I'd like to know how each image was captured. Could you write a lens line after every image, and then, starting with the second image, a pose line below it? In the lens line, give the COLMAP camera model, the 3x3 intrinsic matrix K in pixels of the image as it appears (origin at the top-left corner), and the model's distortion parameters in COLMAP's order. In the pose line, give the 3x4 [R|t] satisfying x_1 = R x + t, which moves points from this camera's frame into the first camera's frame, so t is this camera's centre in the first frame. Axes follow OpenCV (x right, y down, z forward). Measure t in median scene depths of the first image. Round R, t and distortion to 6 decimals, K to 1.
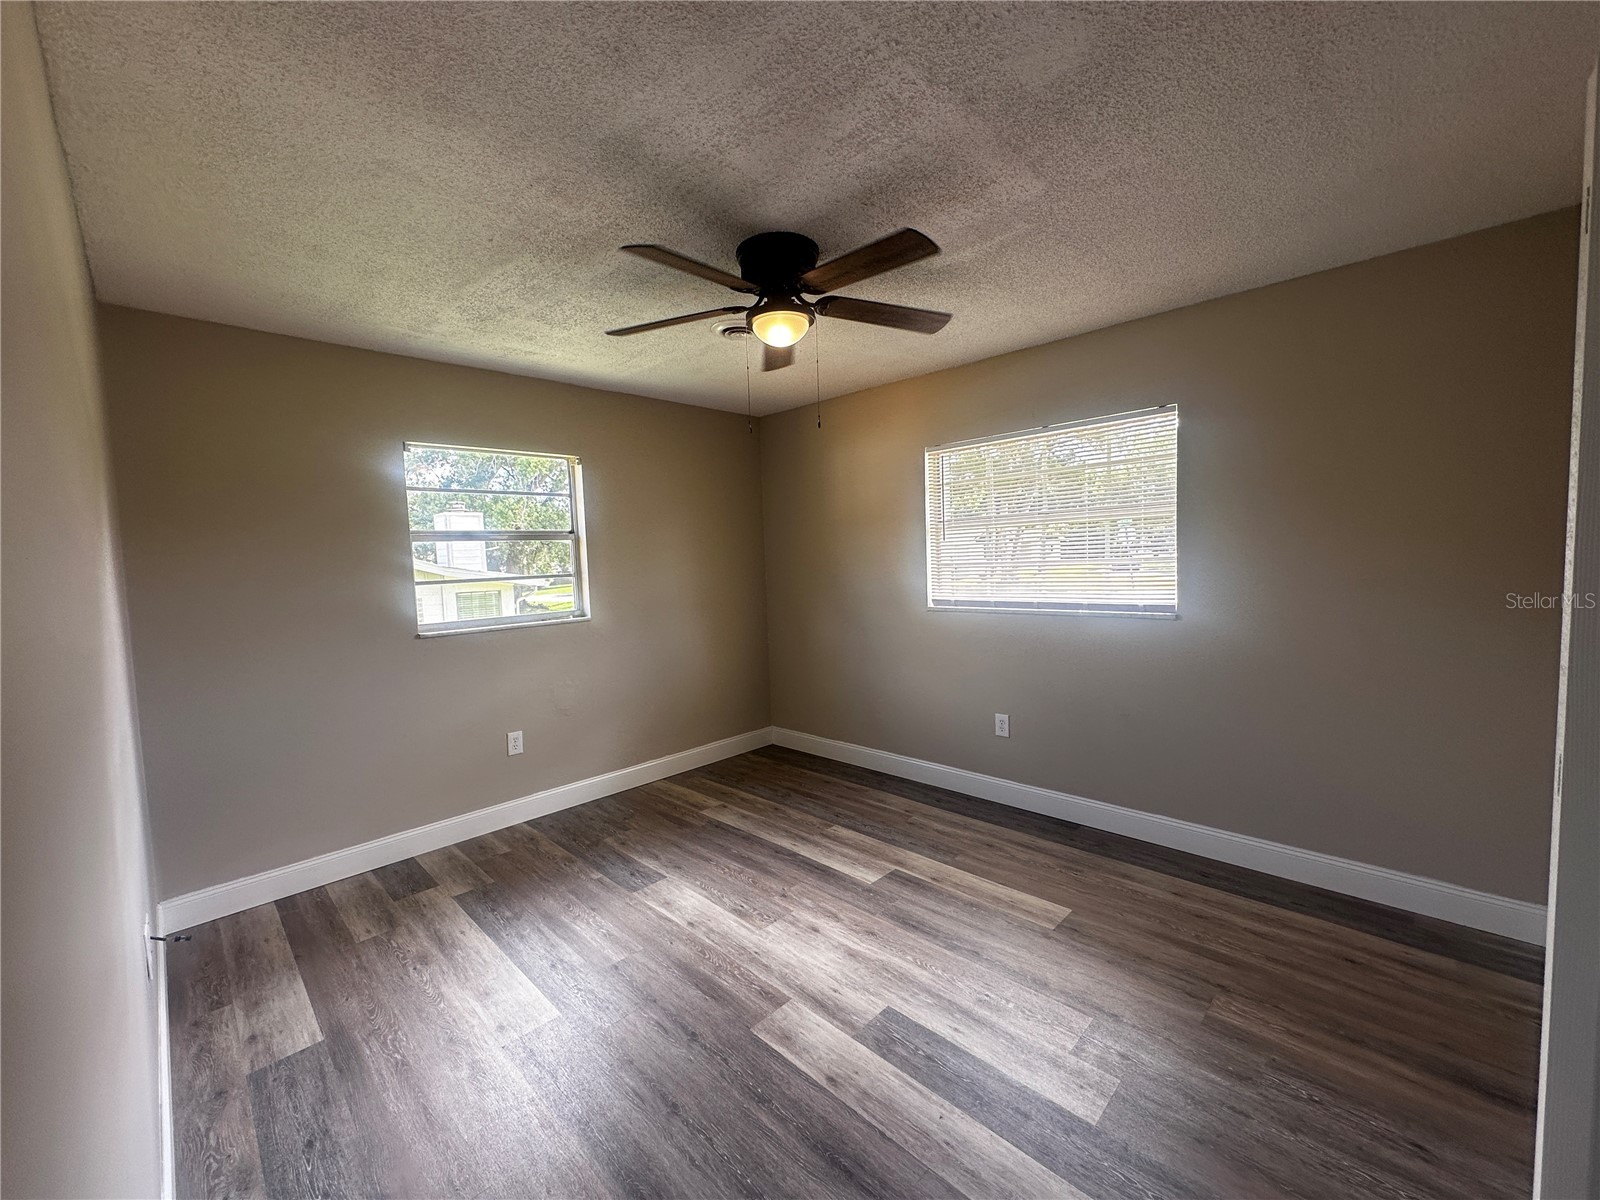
lens RADIAL K [[642.1, 0, 800.0], [0, 642.1, 600.0], [0, 0, 1]] dist [0.000567, 0.000162]
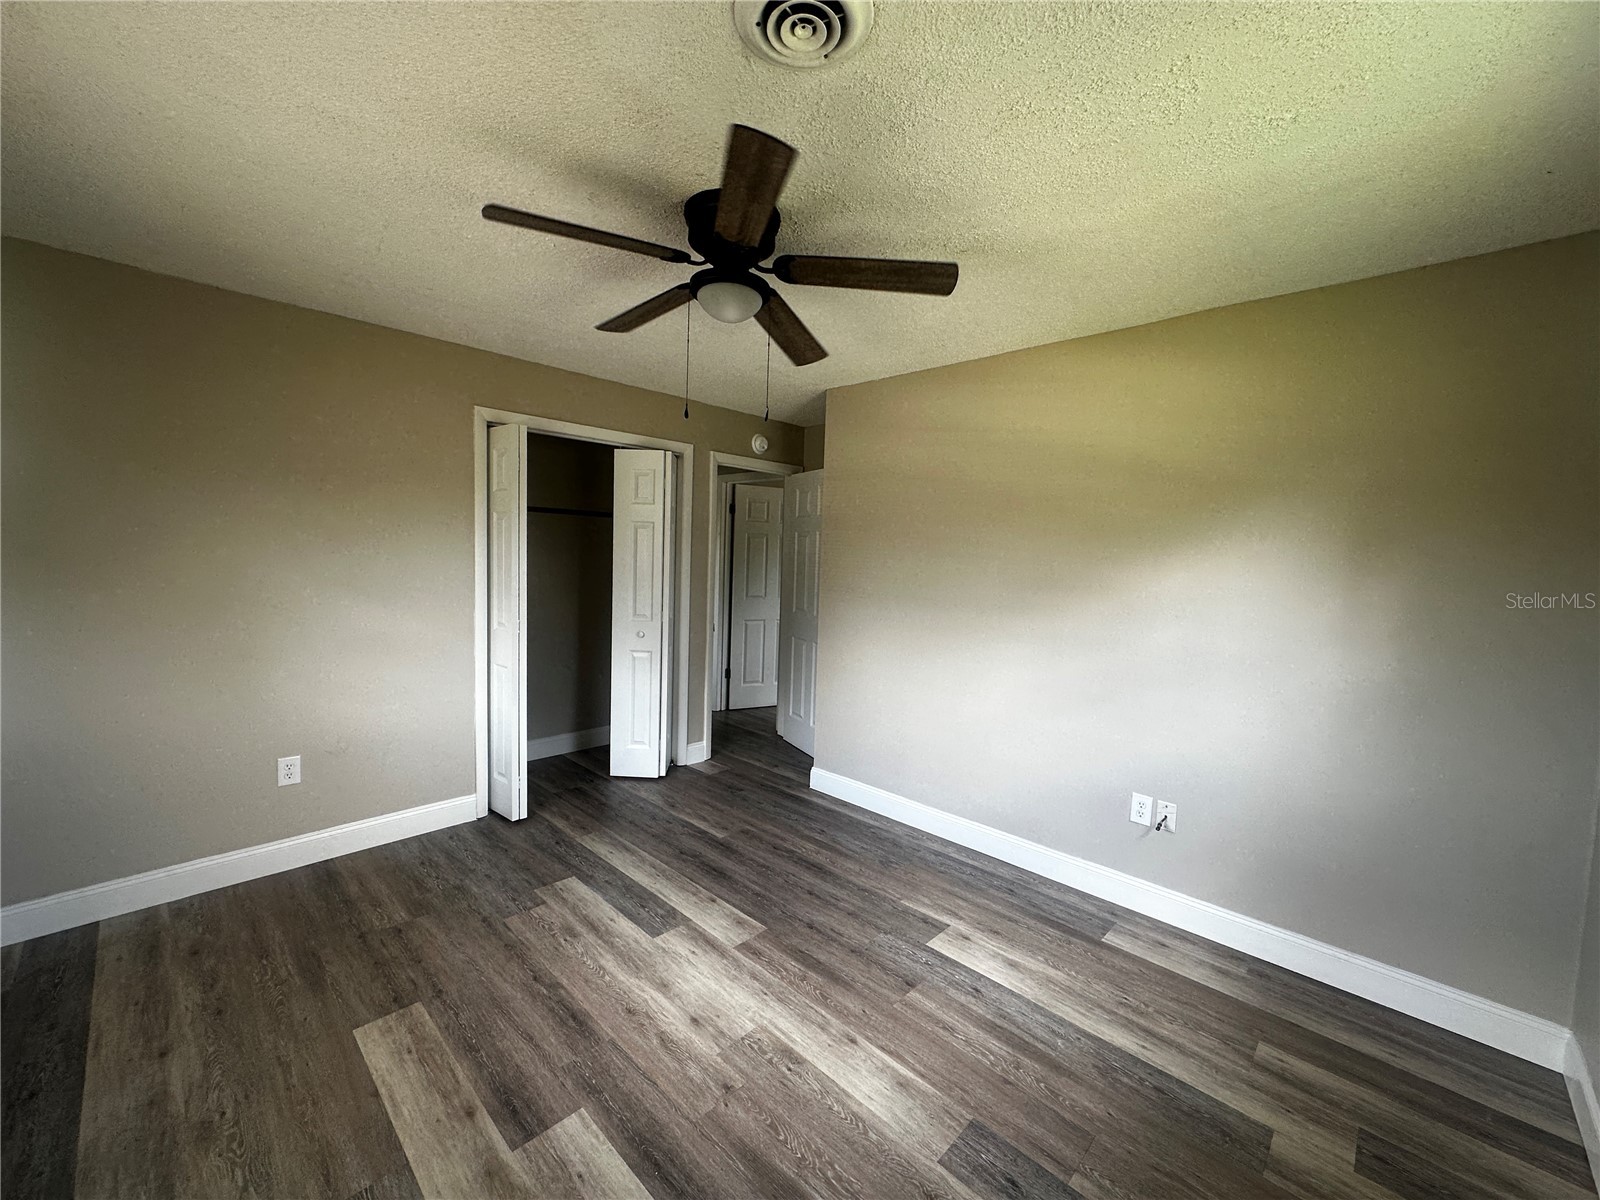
lens RADIAL K [[648.0, 0, 800.0], [0, 648.0, 600.0], [0, 0, 1]] dist [0.000118, 0.000013]
pose [[-0.999900, 0.004142, -0.013487, -0.106475], [0.002241, 0.990433, 0.137980, -0.139765], [0.013929, 0.137936, -0.990343, 1.831261]]
